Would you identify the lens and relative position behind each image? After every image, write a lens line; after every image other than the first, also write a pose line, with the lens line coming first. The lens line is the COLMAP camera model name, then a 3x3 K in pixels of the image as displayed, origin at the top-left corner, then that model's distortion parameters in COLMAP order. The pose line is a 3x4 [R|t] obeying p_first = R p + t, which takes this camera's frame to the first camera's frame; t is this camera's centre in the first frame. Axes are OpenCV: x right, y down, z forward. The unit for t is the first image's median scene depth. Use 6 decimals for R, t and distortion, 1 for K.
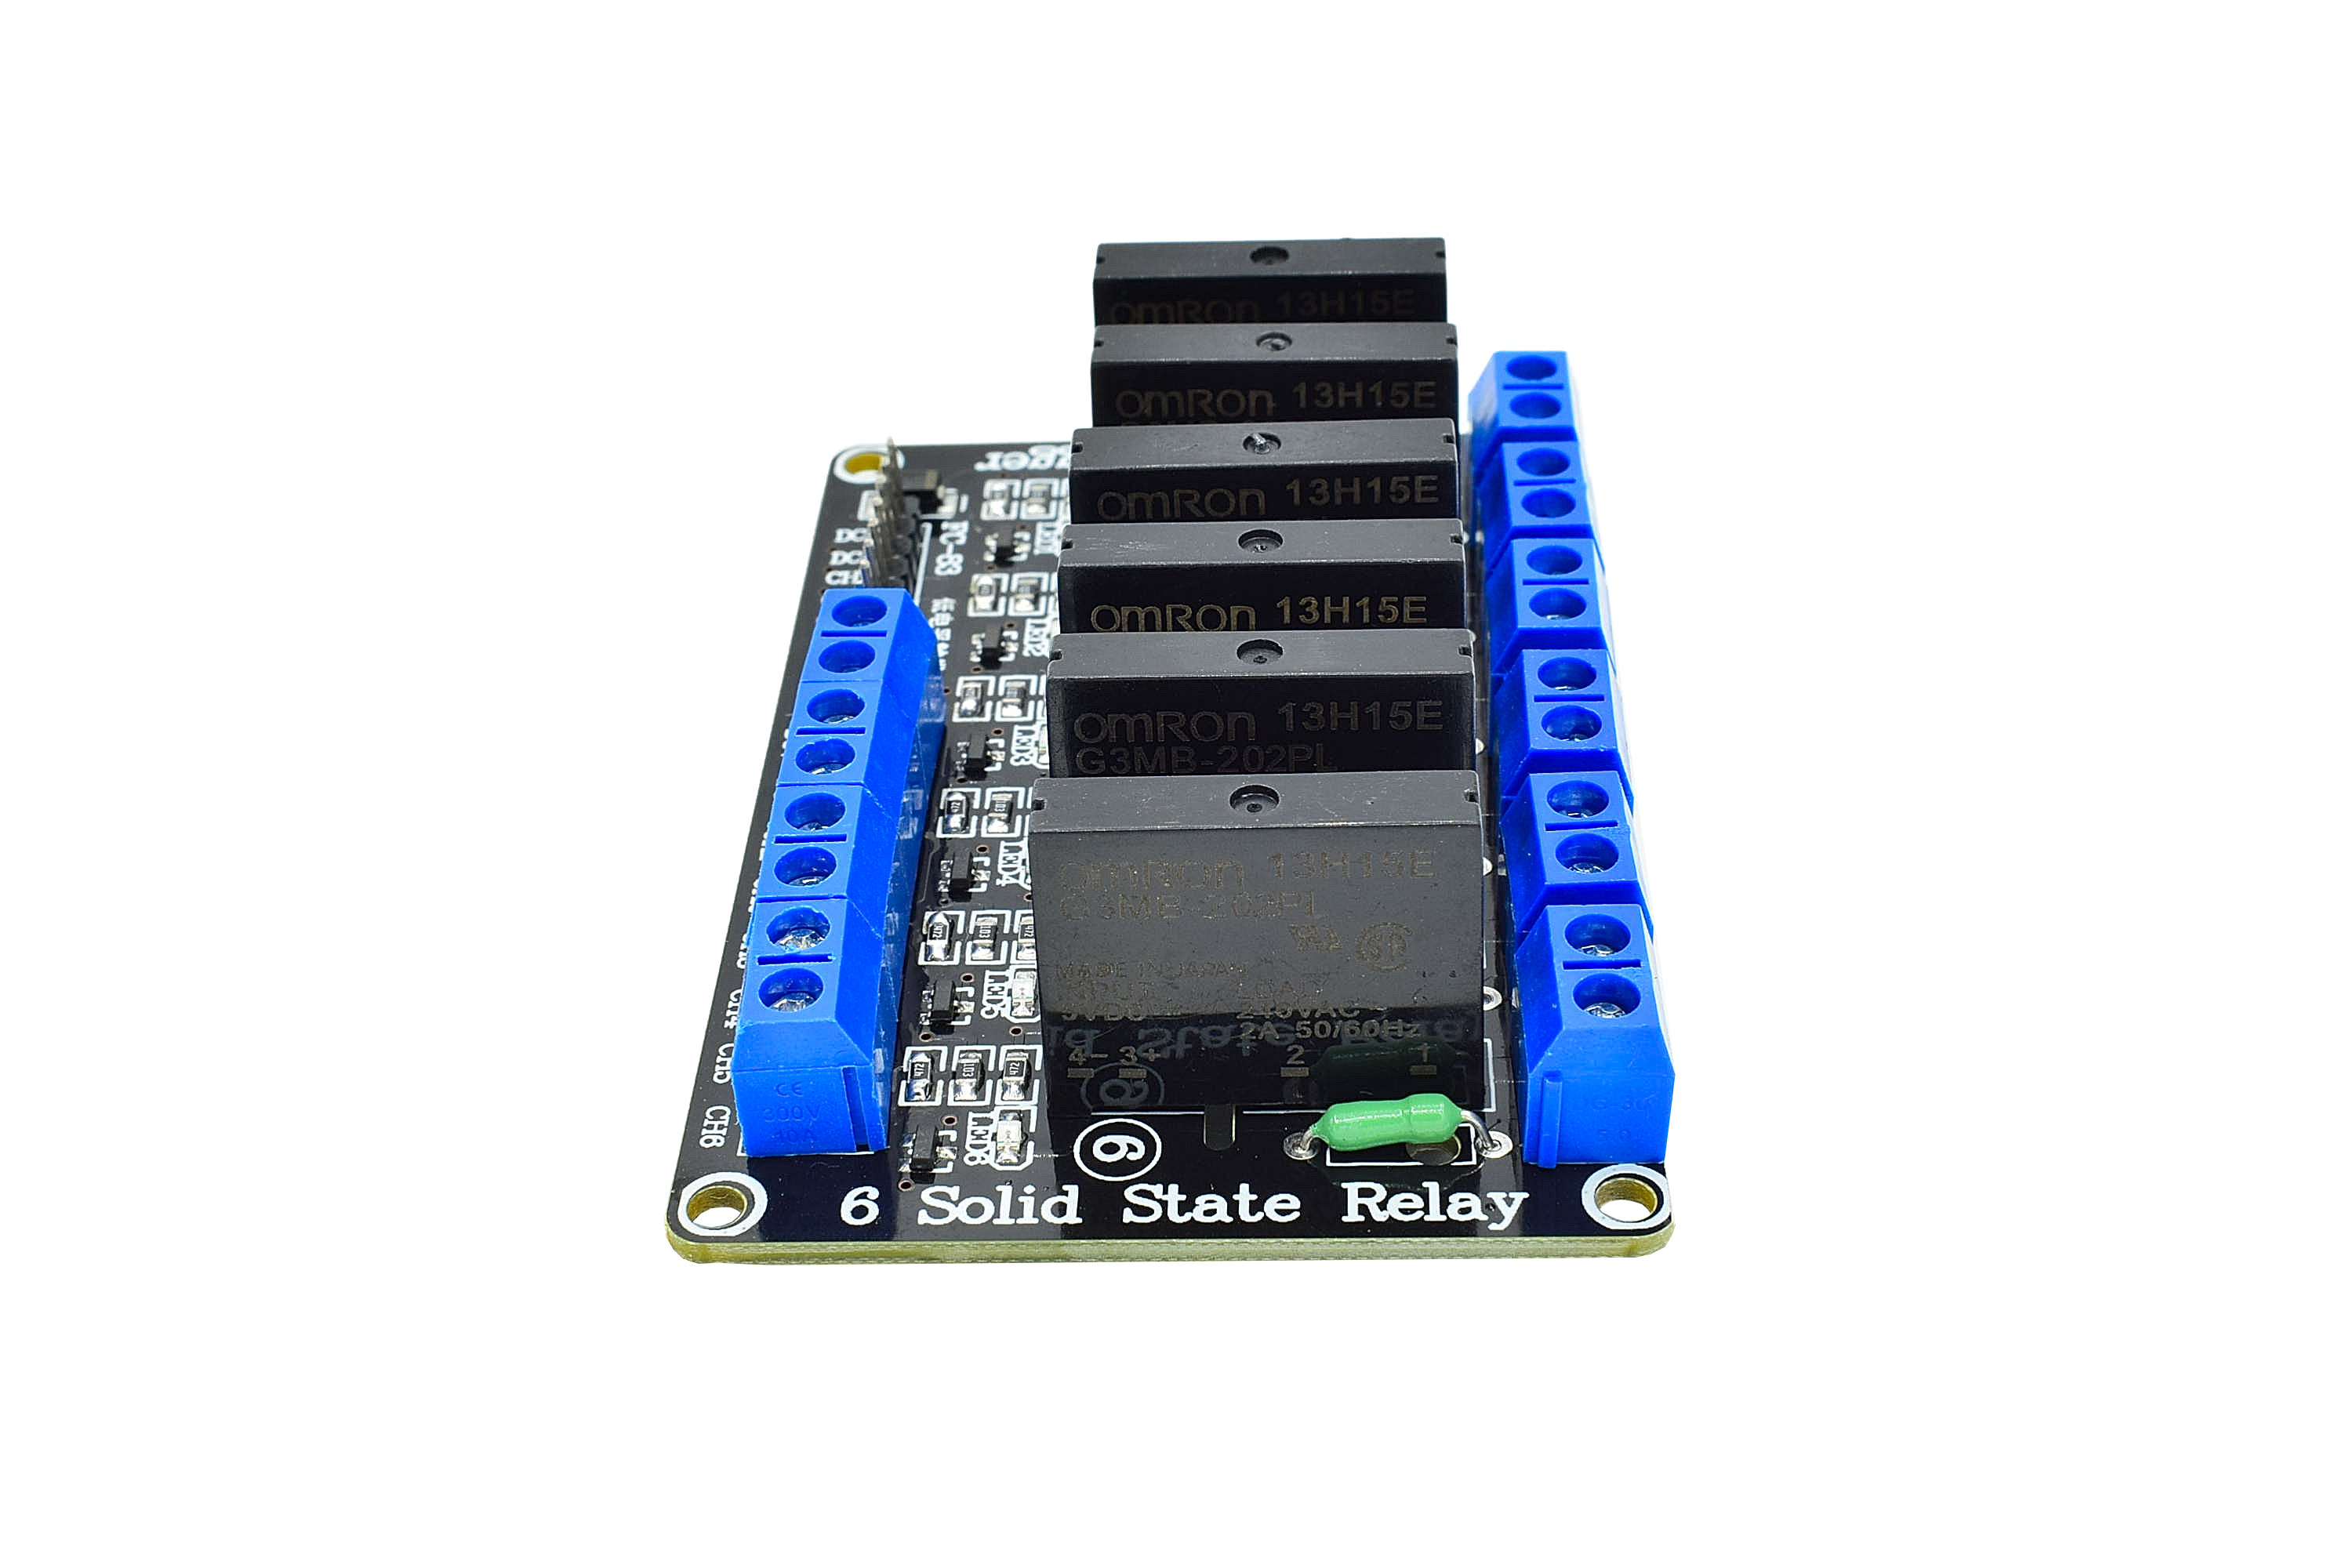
lens RADIAL K [[3184.9, 0, 1167.5], [0, 3184.9, 776.8], [0, 0, 1]] dist [-0.021881, 0.000000]
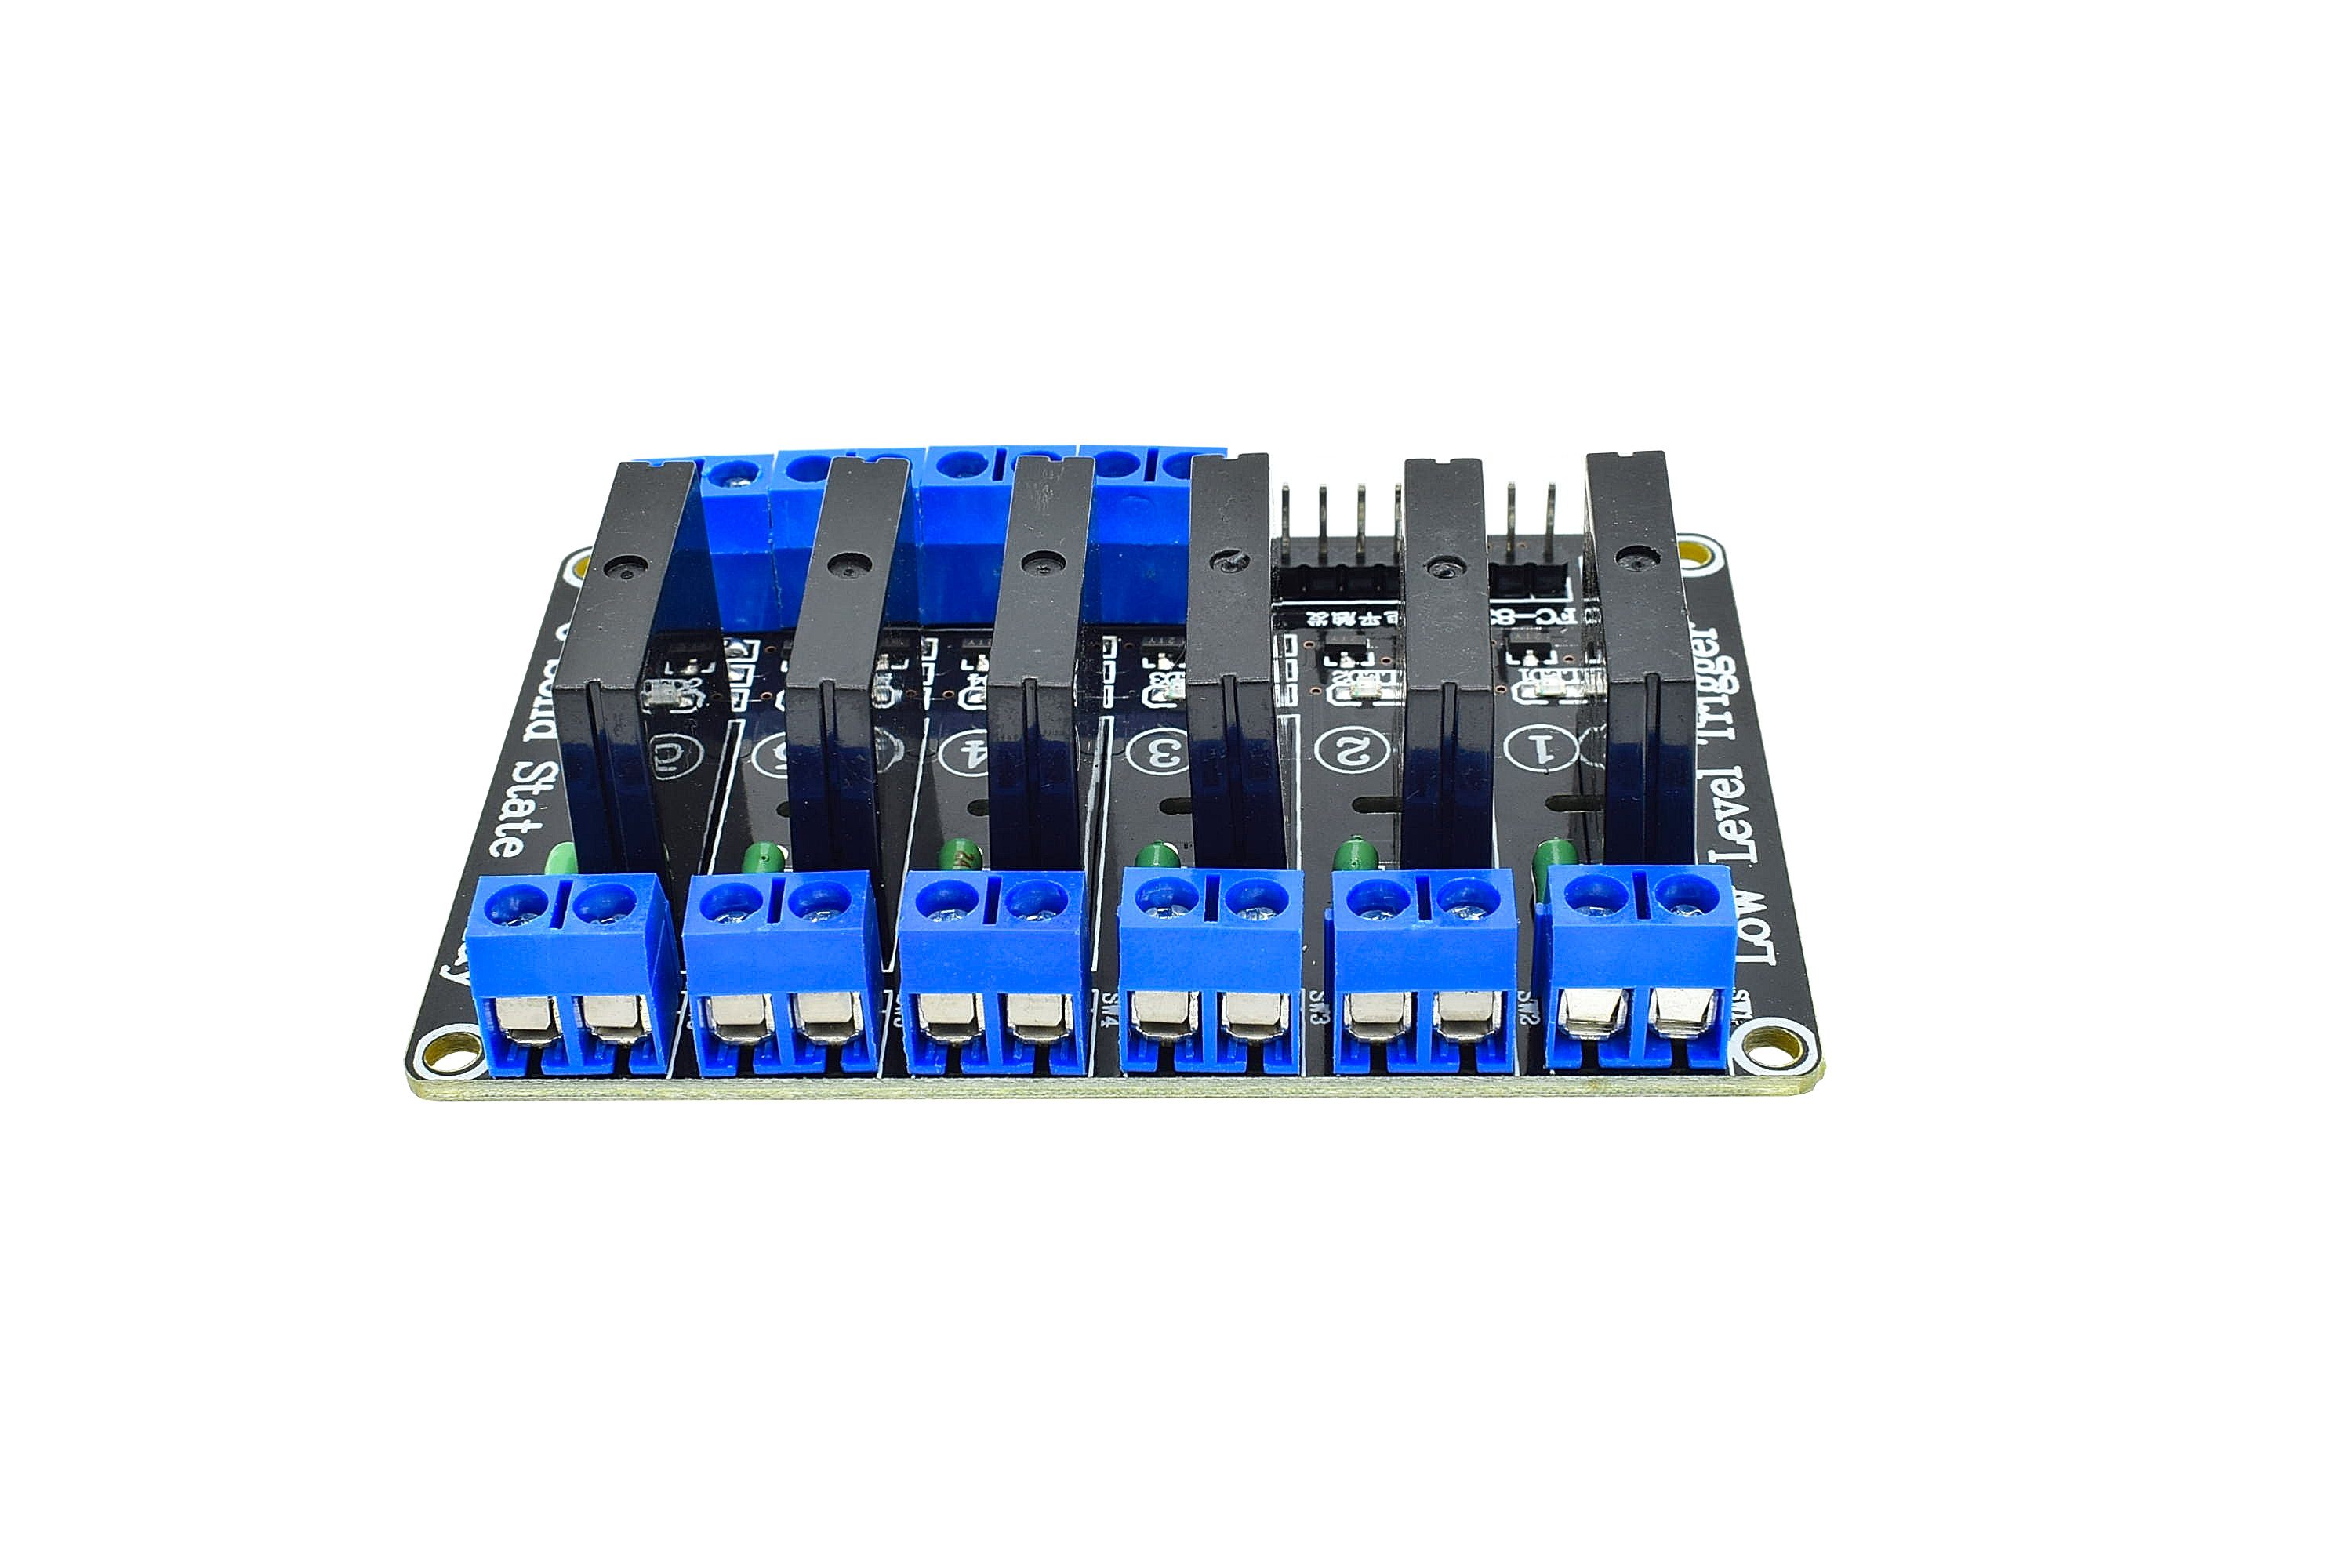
lens RADIAL K [[3184.9, 0, 1168.2], [0, 3184.9, 777.3], [0, 0, 1]] dist [-0.021881, 0.000000]
pose [[0.005349, 0.651424, -0.758695, 0.876086], [-0.588182, 0.615632, 0.524442, -0.611661], [0.808711, 0.443445, 0.386449, 0.724568]]
